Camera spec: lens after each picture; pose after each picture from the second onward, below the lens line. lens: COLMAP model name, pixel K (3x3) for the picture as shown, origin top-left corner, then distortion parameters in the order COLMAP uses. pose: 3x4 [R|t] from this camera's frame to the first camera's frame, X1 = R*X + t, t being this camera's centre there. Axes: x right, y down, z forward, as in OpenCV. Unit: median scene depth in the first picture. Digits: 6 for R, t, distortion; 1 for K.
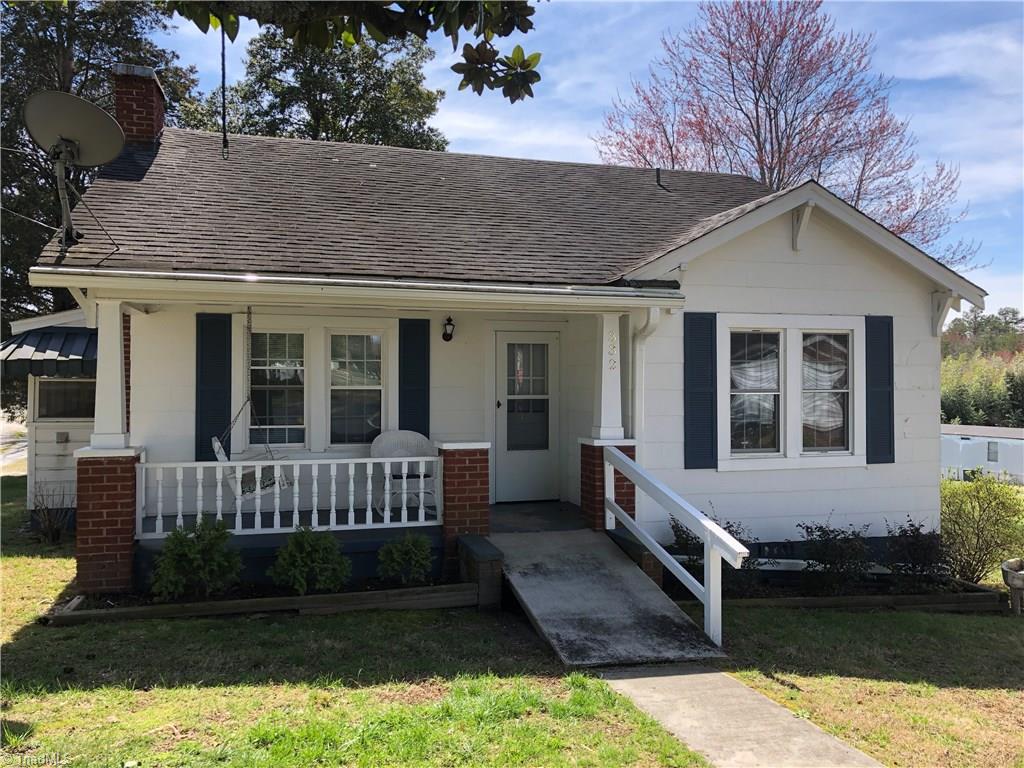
lens RADIAL K [[849.1, 0, 511.6], [0, 849.1, 380.2], [0, 0, 1]] dist [0.023203, -0.007228]
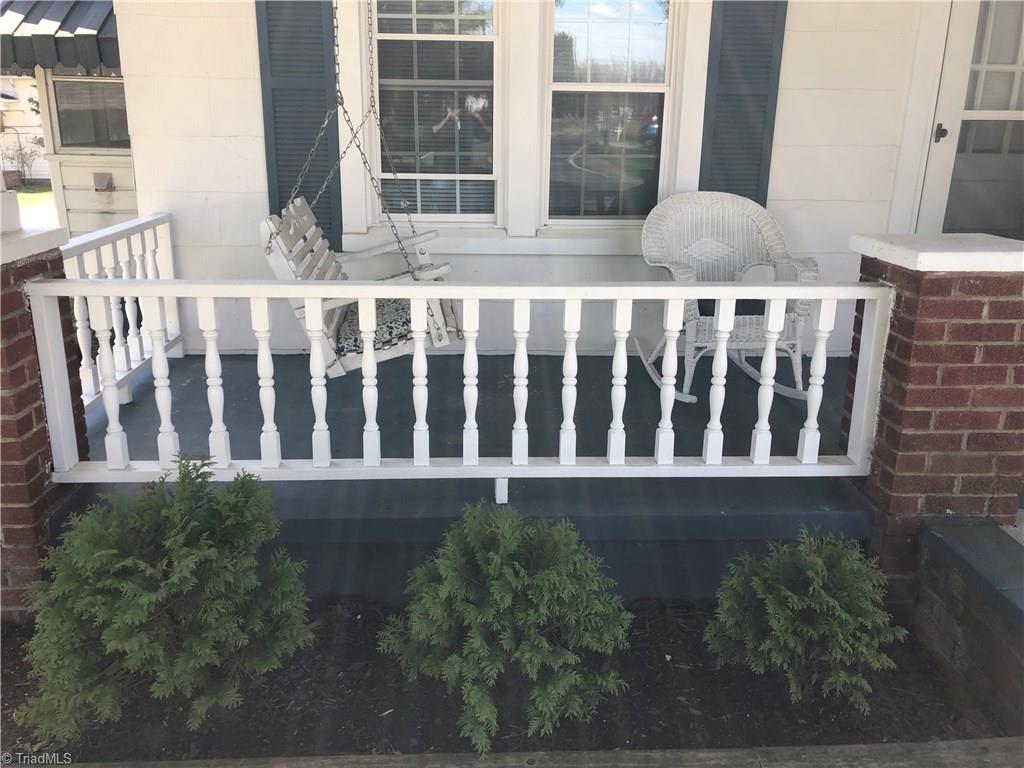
lens RADIAL K [[849.1, 0, 513.4], [0, 849.1, 382.2], [0, 0, 1]] dist [0.023203, -0.007228]
pose [[0.975708, 0.074090, -0.206169, -0.125299], [-0.009424, 0.954400, 0.298380, 0.021955], [0.218874, -0.289189, 0.931914, 0.519802]]
